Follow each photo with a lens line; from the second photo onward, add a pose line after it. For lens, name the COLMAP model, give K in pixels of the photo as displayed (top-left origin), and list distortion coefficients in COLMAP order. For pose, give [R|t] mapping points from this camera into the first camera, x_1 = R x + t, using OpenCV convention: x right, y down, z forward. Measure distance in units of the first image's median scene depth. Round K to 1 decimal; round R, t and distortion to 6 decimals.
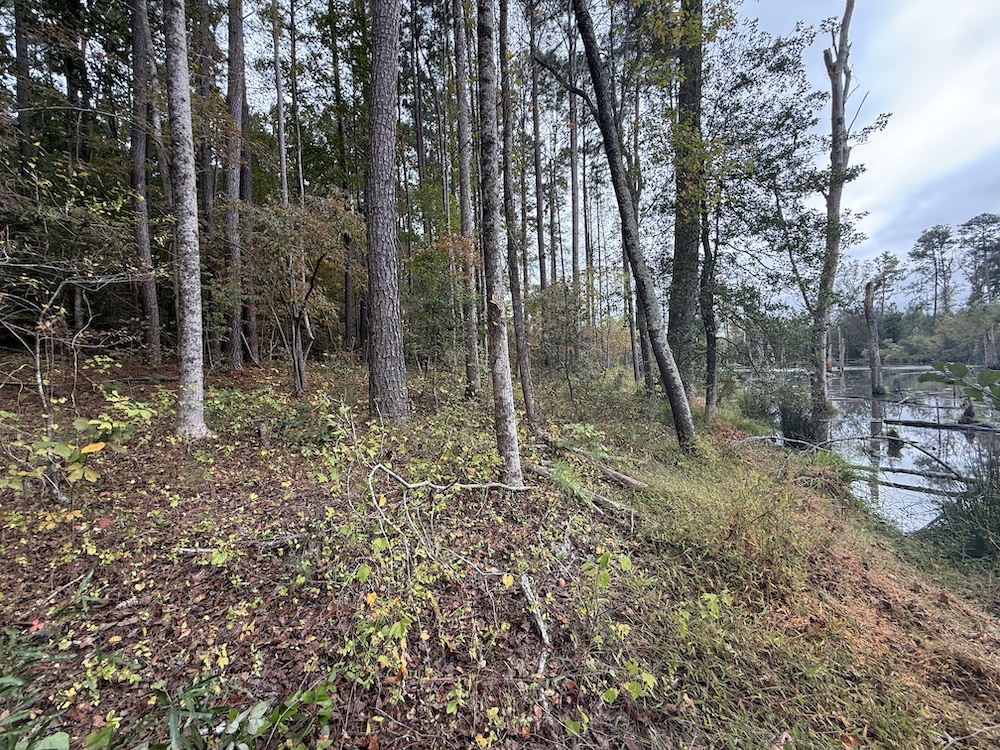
lens RADIAL K [[400.2, 0, 496.7], [0, 400.2, 373.7], [0, 0, 1]] dist [0.007670, -0.000091]
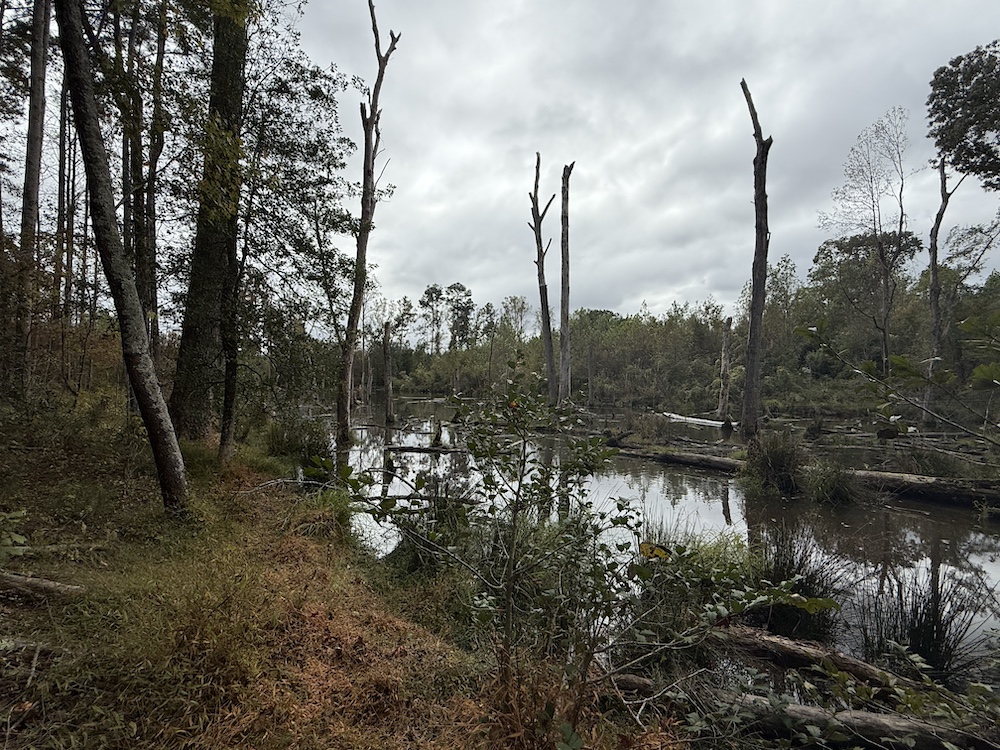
lens RADIAL K [[474.6, 0, 500.0], [0, 474.6, 375.0], [0, 0, 1]] dist [0.005320, 0.000617]
pose [[0.563318, 0.061563, 0.823944, 0.036196], [-0.023771, 0.998015, -0.058317, -0.021124], [-0.825898, 0.013265, 0.563663, -0.012459]]
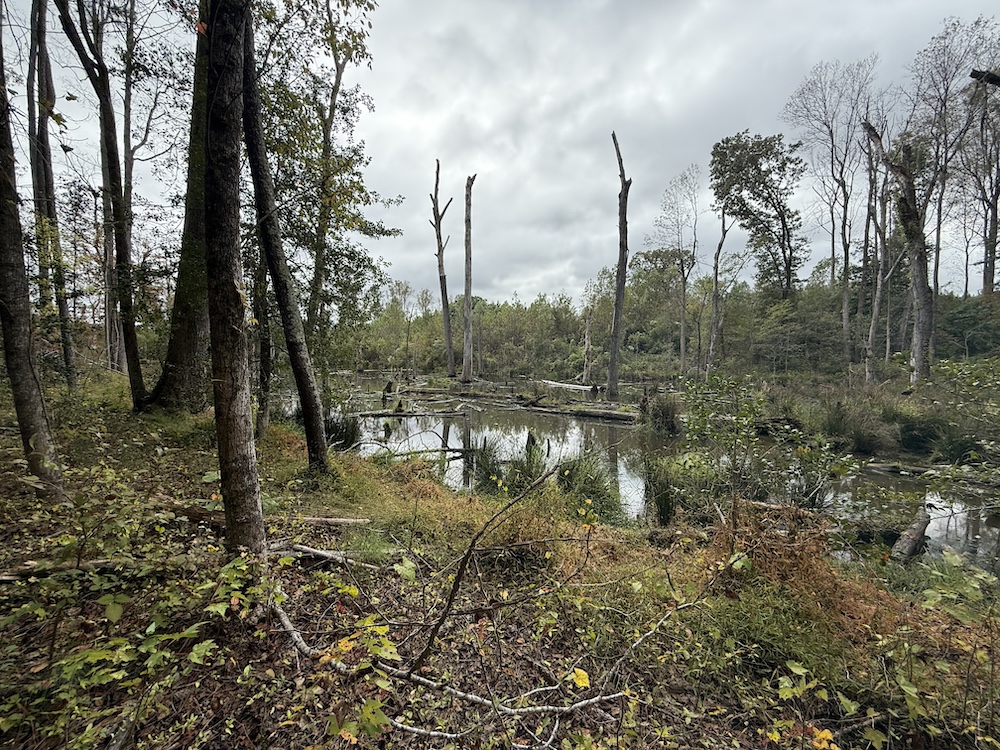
lens RADIAL K [[400.2, 0, 496.7], [0, 400.2, 373.7], [0, 0, 1]] dist [0.007670, -0.000091]
pose [[0.303120, 0.005076, 0.952939, -0.094197], [-0.009753, 0.999950, -0.002224, -0.024196], [-0.952903, -0.008620, 0.303154, 0.114170]]
